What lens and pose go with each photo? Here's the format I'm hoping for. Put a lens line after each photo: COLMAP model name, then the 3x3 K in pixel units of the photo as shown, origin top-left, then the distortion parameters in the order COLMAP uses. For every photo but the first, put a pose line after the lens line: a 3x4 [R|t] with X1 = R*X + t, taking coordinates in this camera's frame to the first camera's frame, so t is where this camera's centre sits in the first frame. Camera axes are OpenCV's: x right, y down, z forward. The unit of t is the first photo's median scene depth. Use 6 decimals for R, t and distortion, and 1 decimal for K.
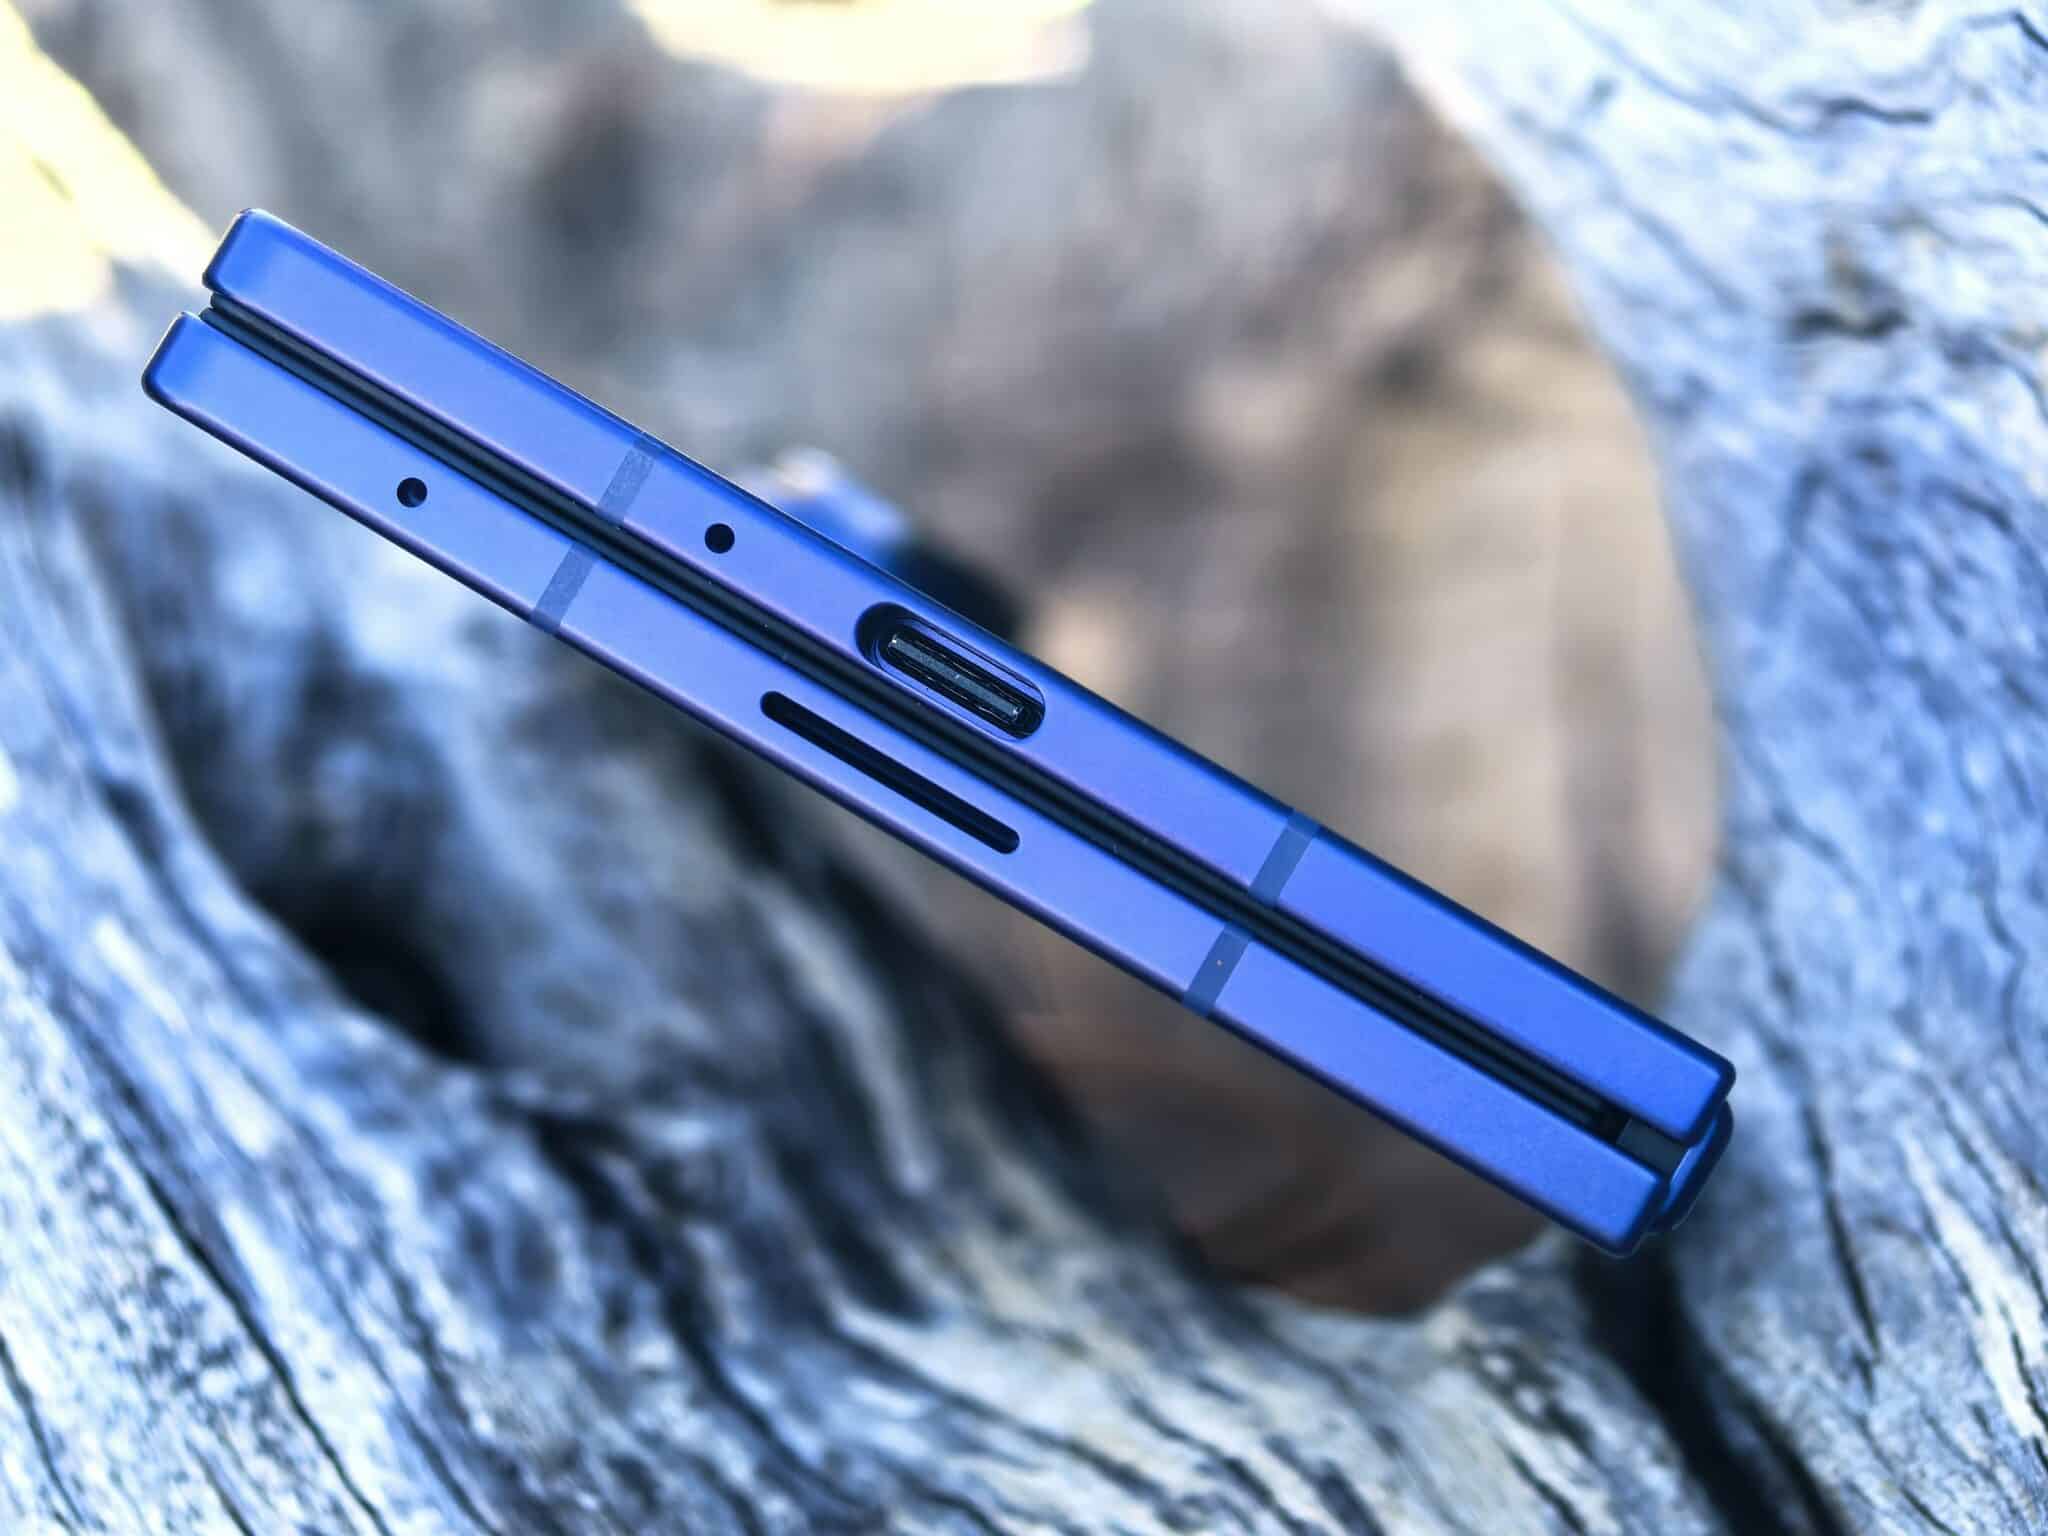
lens RADIAL K [[5678.9, 0, 1020.7], [0, 5678.9, 777.9], [0, 0, 1]] dist [-0.065241, 0.000000]
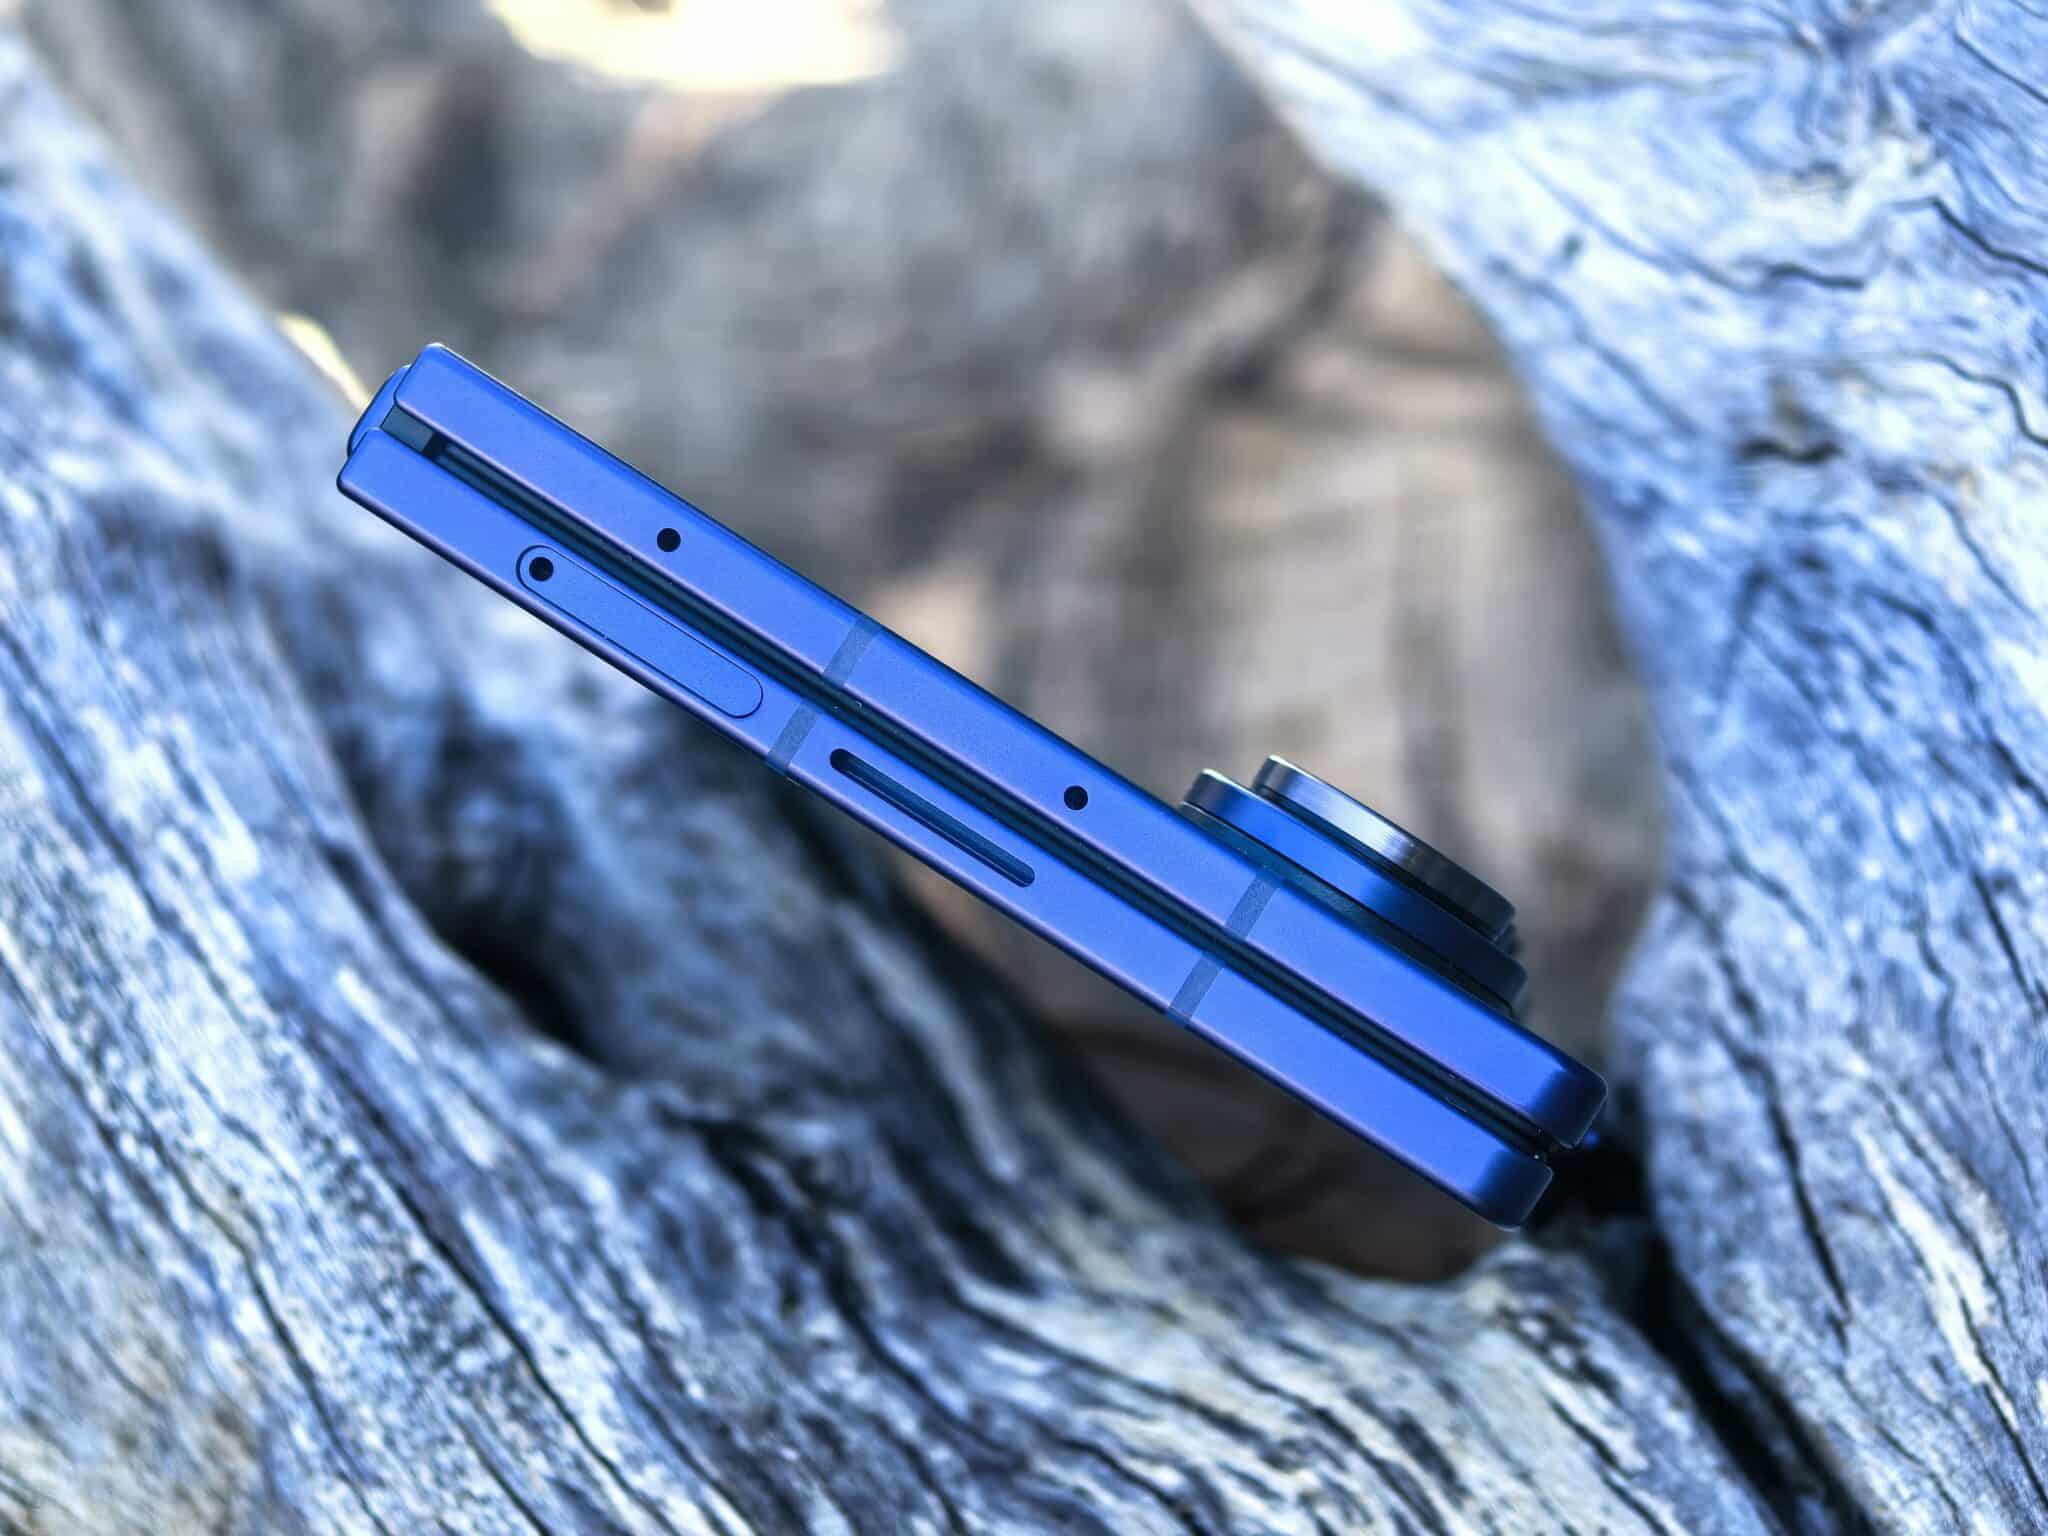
lens RADIAL K [[5678.9, 0, 1026.7], [0, 5678.9, 759.3], [0, 0, 1]] dist [-0.065241, 0.000000]
pose [[0.997293, -0.011150, 0.072675, -0.106224], [0.009410, 0.999662, 0.024244, -0.046665], [-0.072921, -0.023494, 0.997061, -0.194659]]
